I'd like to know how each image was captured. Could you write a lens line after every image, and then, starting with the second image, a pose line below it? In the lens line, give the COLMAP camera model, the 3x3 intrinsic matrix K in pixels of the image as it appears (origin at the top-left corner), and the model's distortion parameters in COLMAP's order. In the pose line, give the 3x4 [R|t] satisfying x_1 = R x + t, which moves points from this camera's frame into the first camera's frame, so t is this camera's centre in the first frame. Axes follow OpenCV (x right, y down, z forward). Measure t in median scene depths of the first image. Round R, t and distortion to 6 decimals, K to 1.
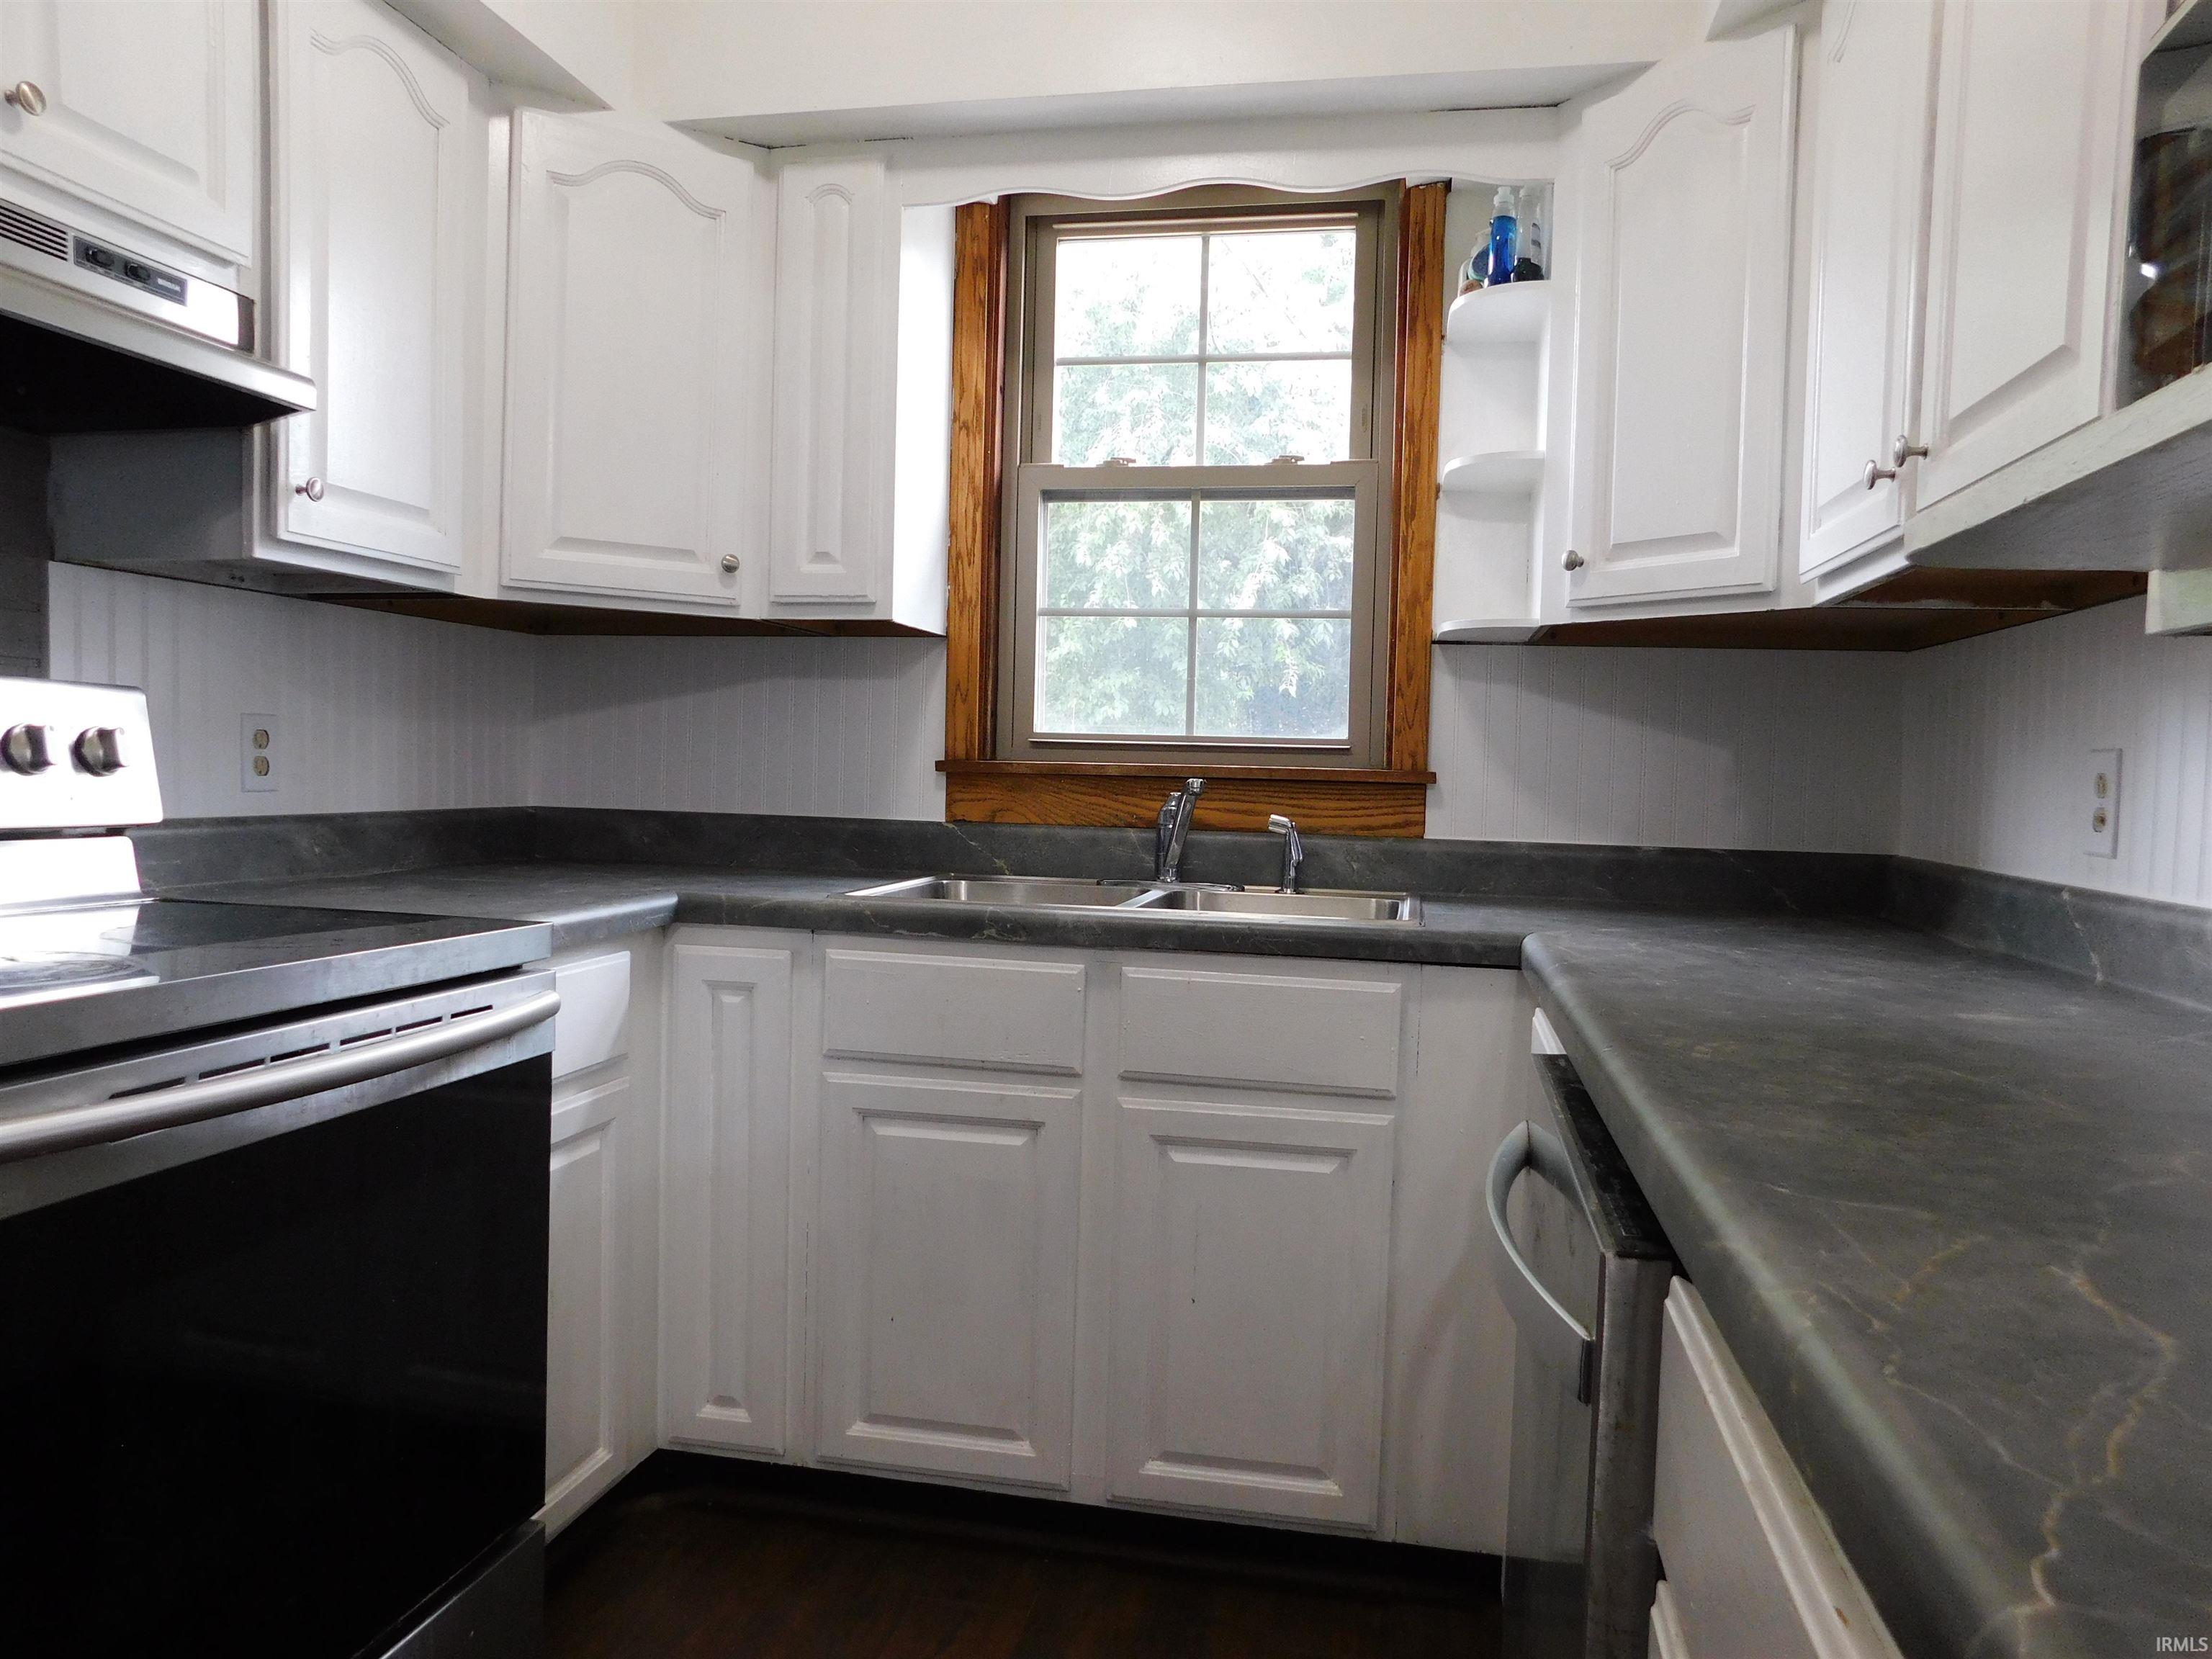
lens RADIAL K [[1539.2, 0, 1113.6], [0, 1539.2, 827.9], [0, 0, 1]] dist [-0.039299, 0.007639]
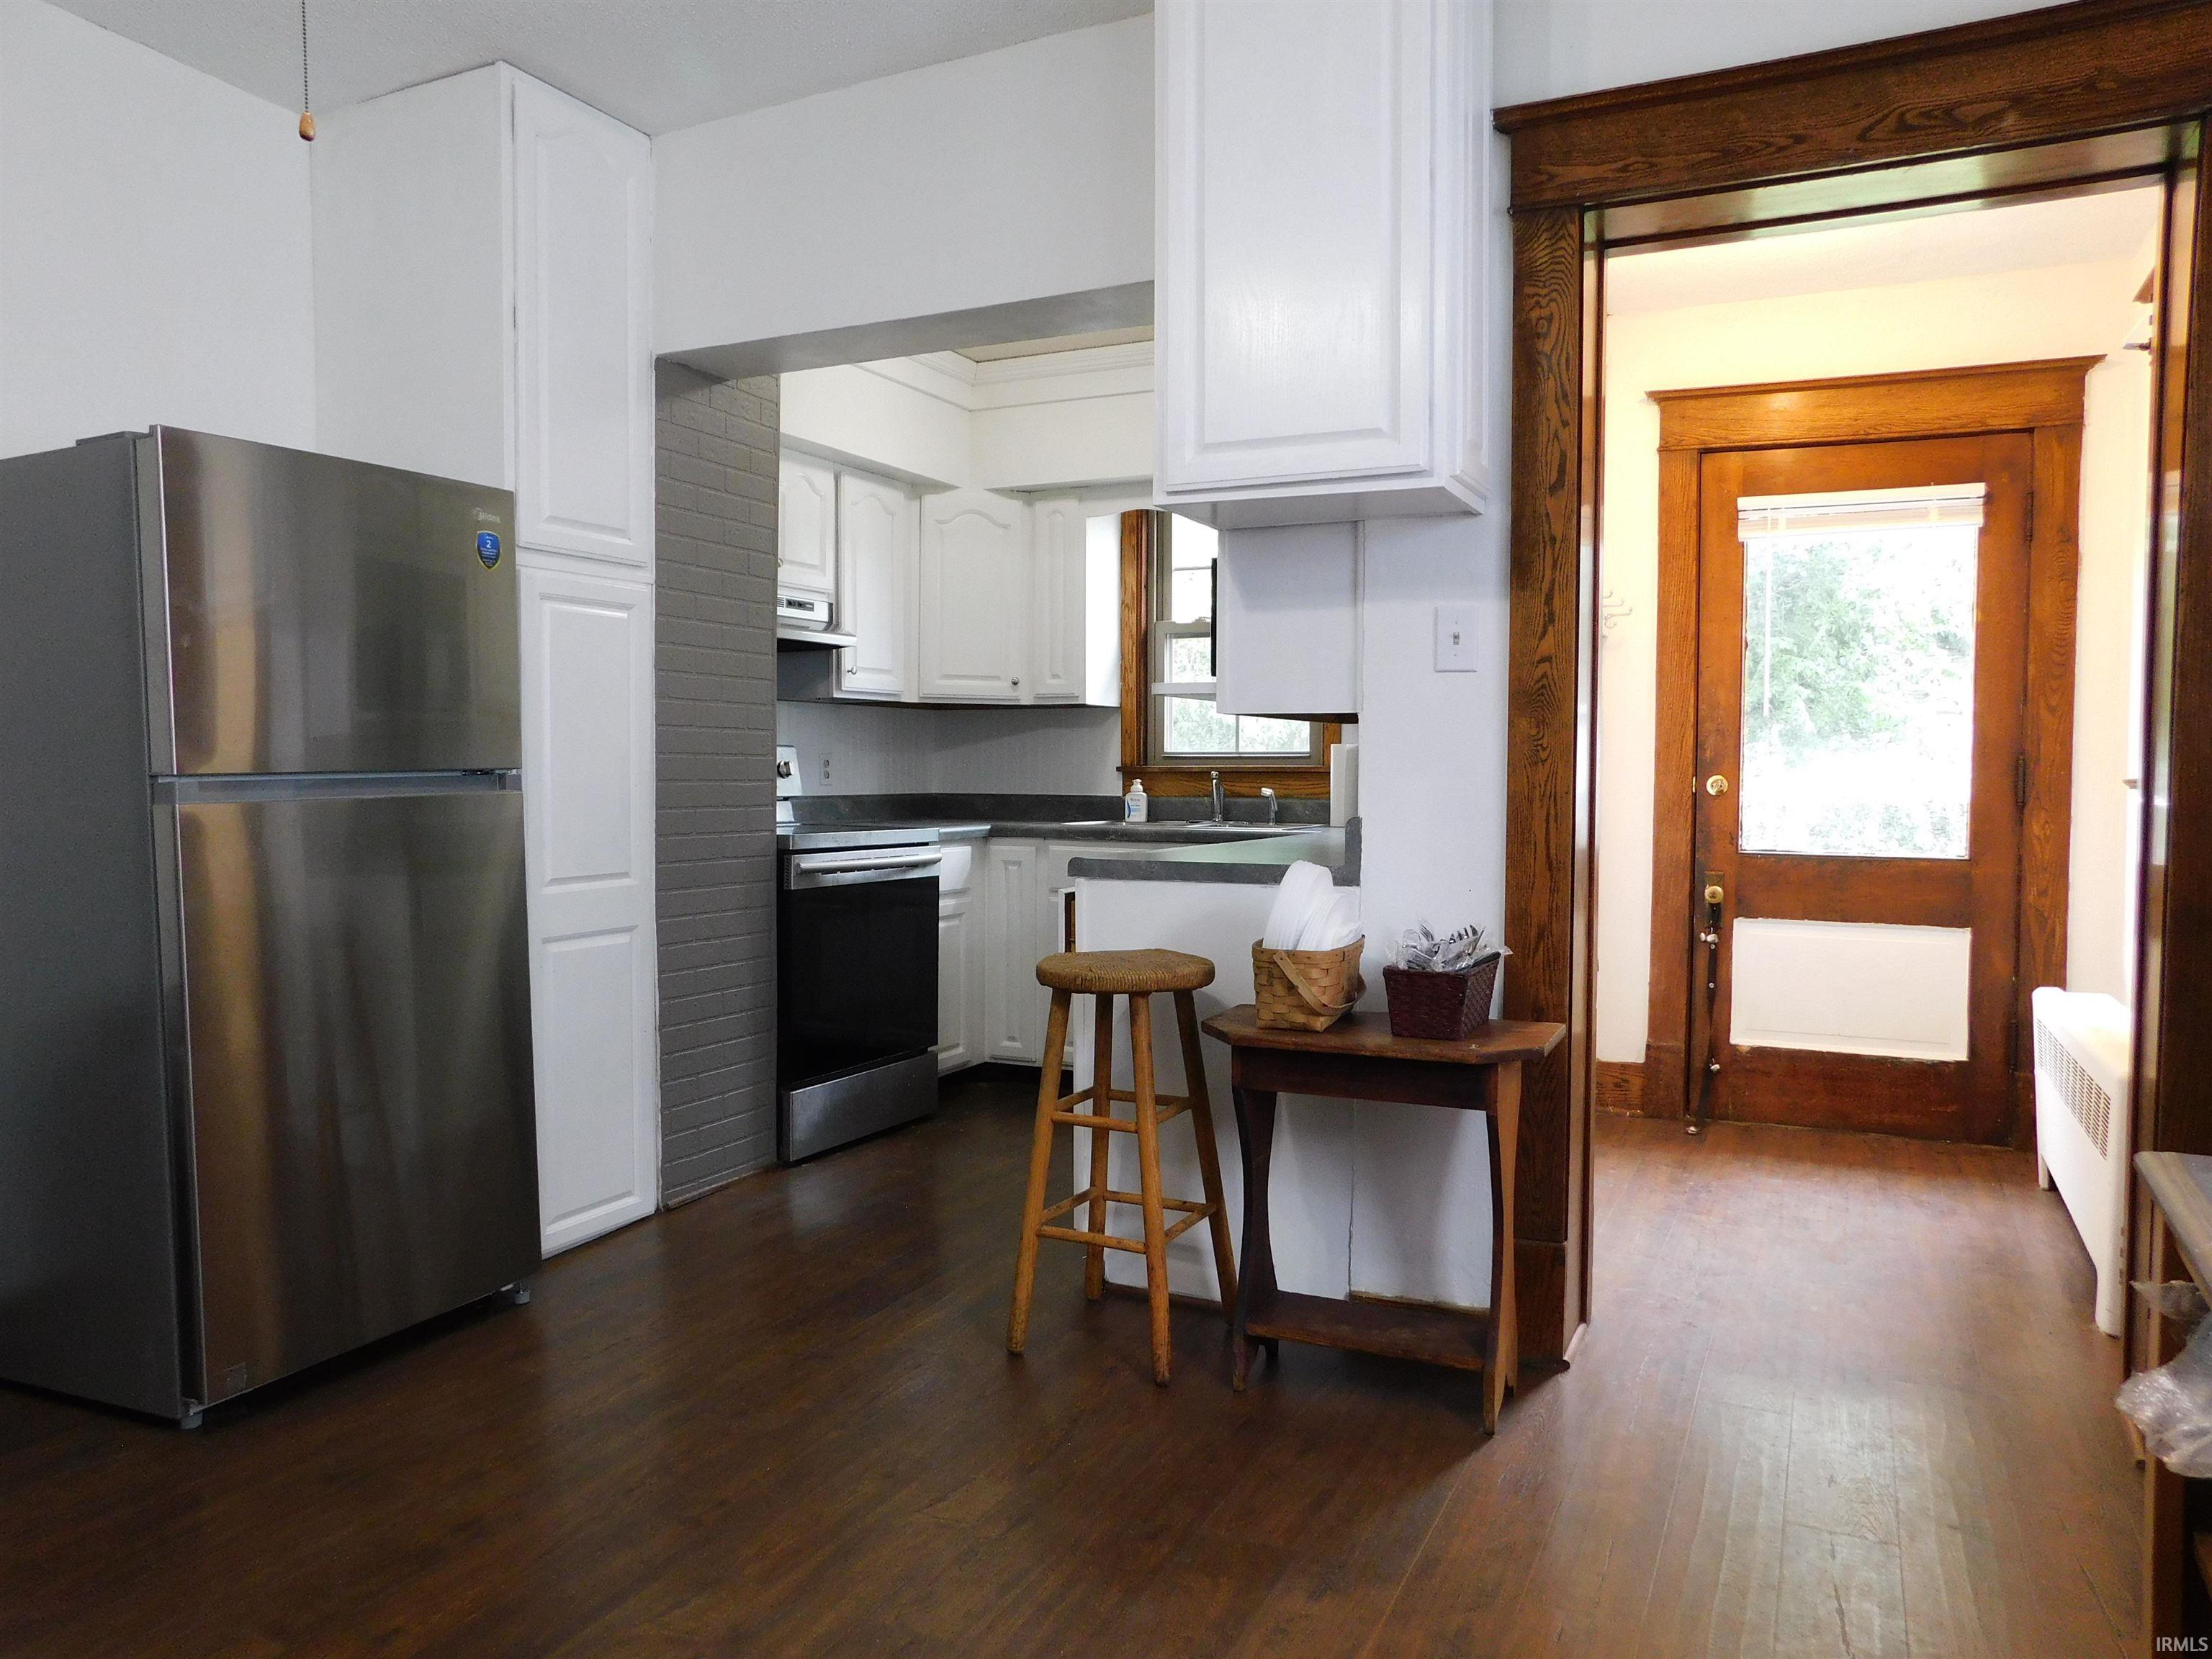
lens RADIAL K [[1539.2, 0, 1105.0], [0, 1539.2, 834.9], [0, 0, 1]] dist [-0.039299, 0.007639]
pose [[0.966238, -0.011792, -0.257383, 0.474242], [0.011315, 0.999930, -0.003336, 0.064954], [0.257404, 0.000311, 0.966304, -1.194373]]
